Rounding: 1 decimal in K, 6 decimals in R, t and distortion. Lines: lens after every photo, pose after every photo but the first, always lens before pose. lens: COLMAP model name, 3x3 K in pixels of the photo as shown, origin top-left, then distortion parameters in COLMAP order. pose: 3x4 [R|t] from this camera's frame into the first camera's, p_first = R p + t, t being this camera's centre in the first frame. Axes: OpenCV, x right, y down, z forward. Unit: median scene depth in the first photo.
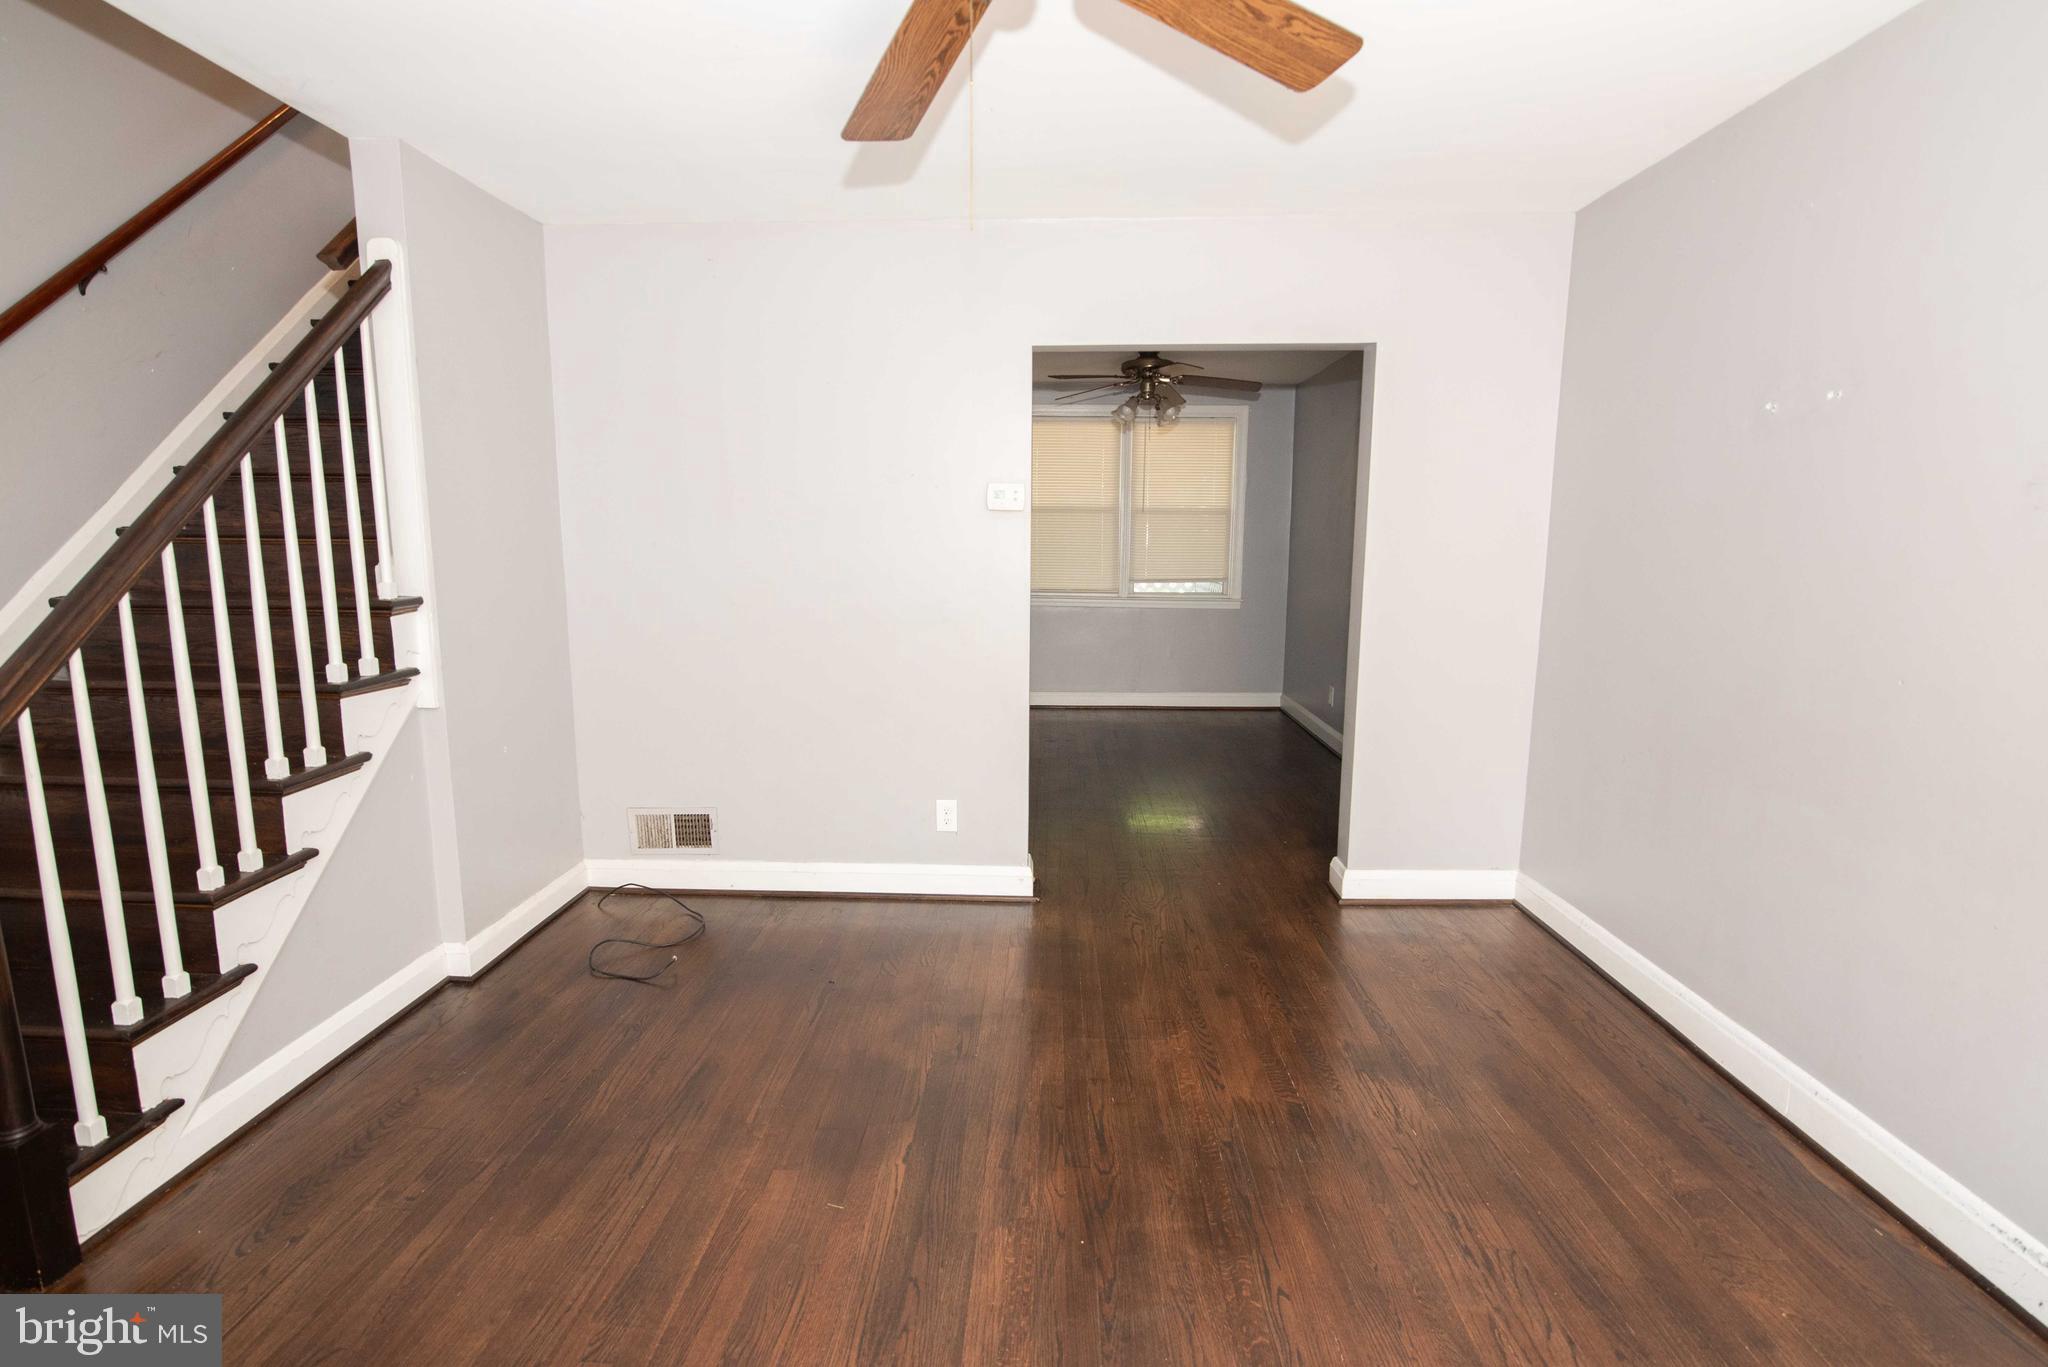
lens RADIAL K [[964.7, 0, 1021.0], [0, 964.7, 679.9], [0, 0, 1]] dist [-0.000792, -0.000117]
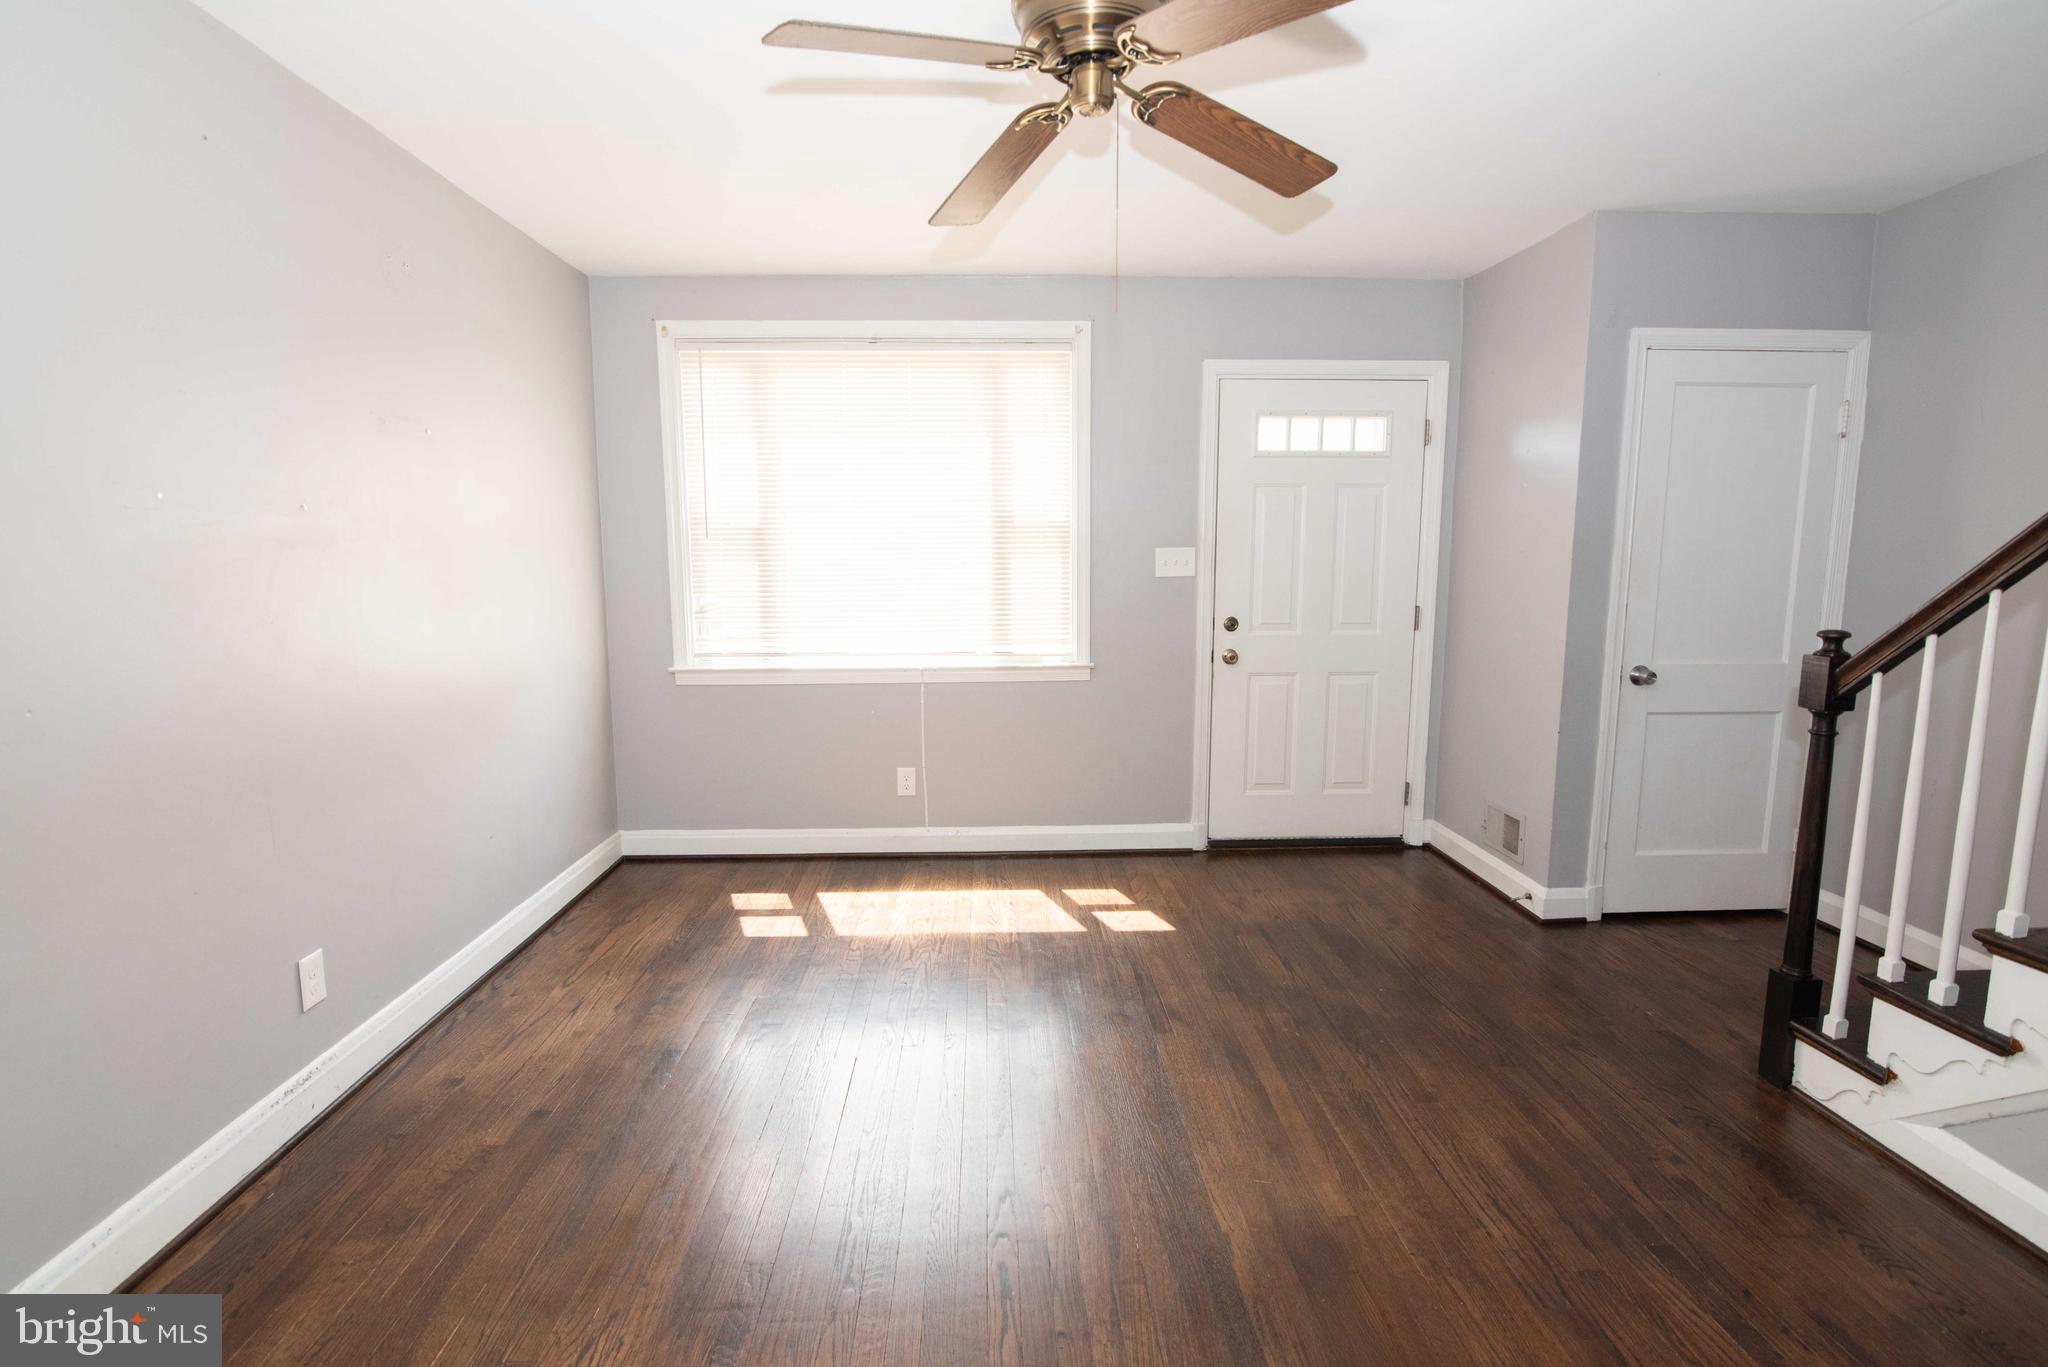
lens RADIAL K [[964.7, 0, 1021.3], [0, 964.7, 682.4], [0, 0, 1]] dist [-0.000792, -0.000117]
pose [[-0.996754, 0.008954, -0.080002, 0.147635], [-0.014328, 0.958195, 0.285757, -0.267235], [0.079216, 0.285976, -0.954957, 1.846664]]
